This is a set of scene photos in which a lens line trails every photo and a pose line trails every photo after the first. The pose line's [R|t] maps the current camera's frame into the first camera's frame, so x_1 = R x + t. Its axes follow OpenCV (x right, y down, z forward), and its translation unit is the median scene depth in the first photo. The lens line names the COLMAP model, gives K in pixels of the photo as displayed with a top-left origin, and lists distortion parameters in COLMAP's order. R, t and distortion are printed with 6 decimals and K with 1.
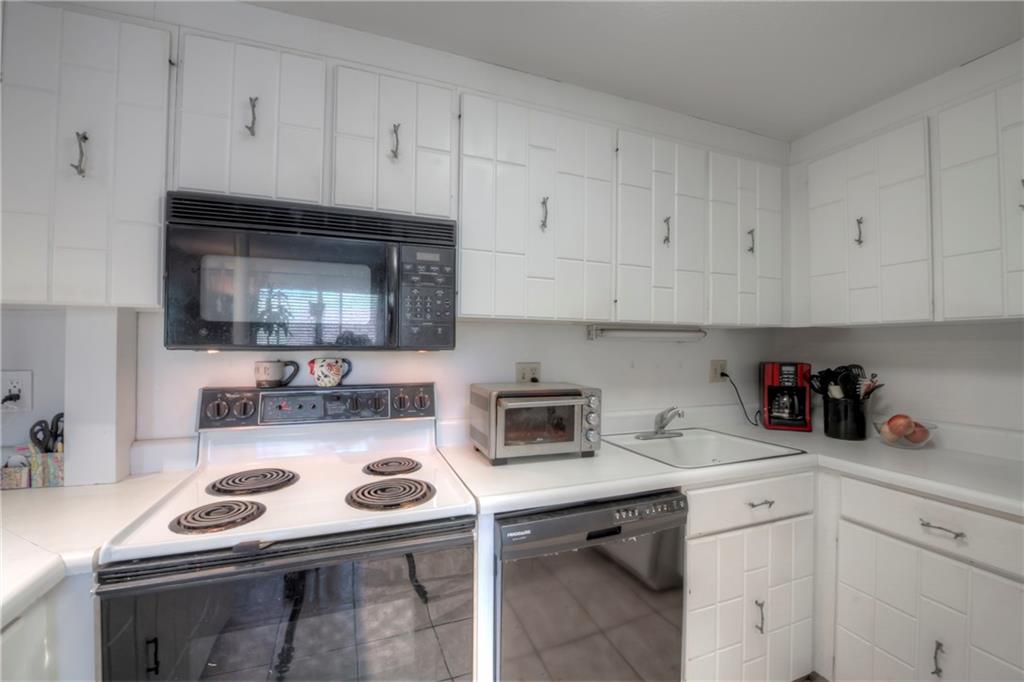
lens RADIAL K [[420.3, 0, 513.2], [0, 420.3, 339.0], [0, 0, 1]] dist [-0.018831, -0.000838]
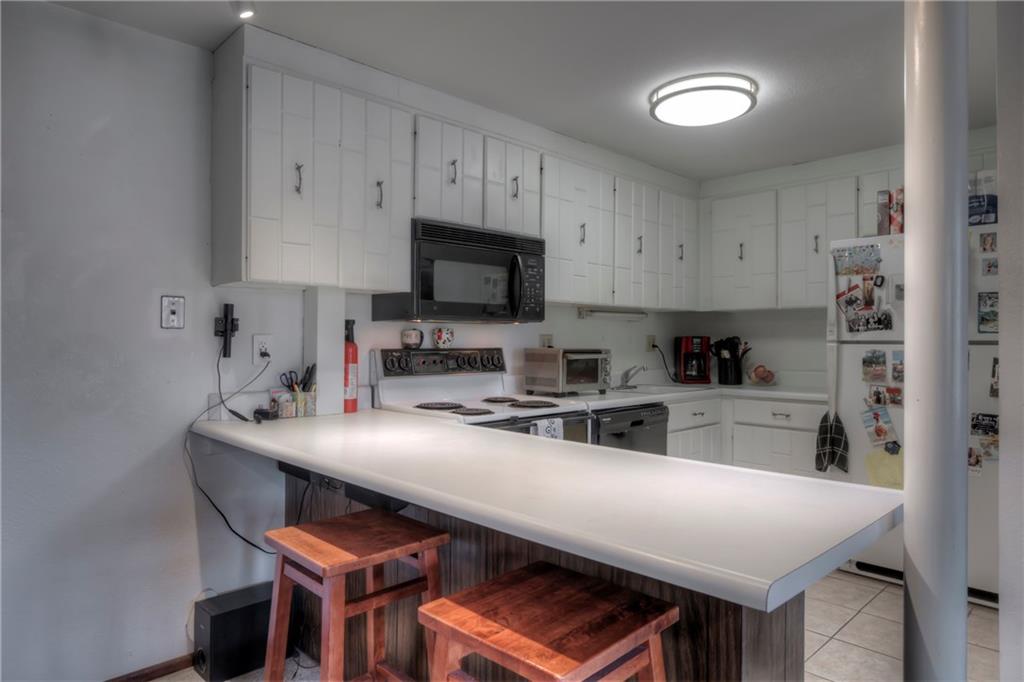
lens RADIAL K [[633.5, 0, 516.1], [0, 633.5, 337.6], [0, 0, 1]] dist [-0.002117, 0.002572]
pose [[0.915453, -0.002771, 0.402416, -1.071453], [-0.003068, 0.999899, 0.013865, 0.046420], [-0.402414, -0.013928, 0.915352, -1.012987]]
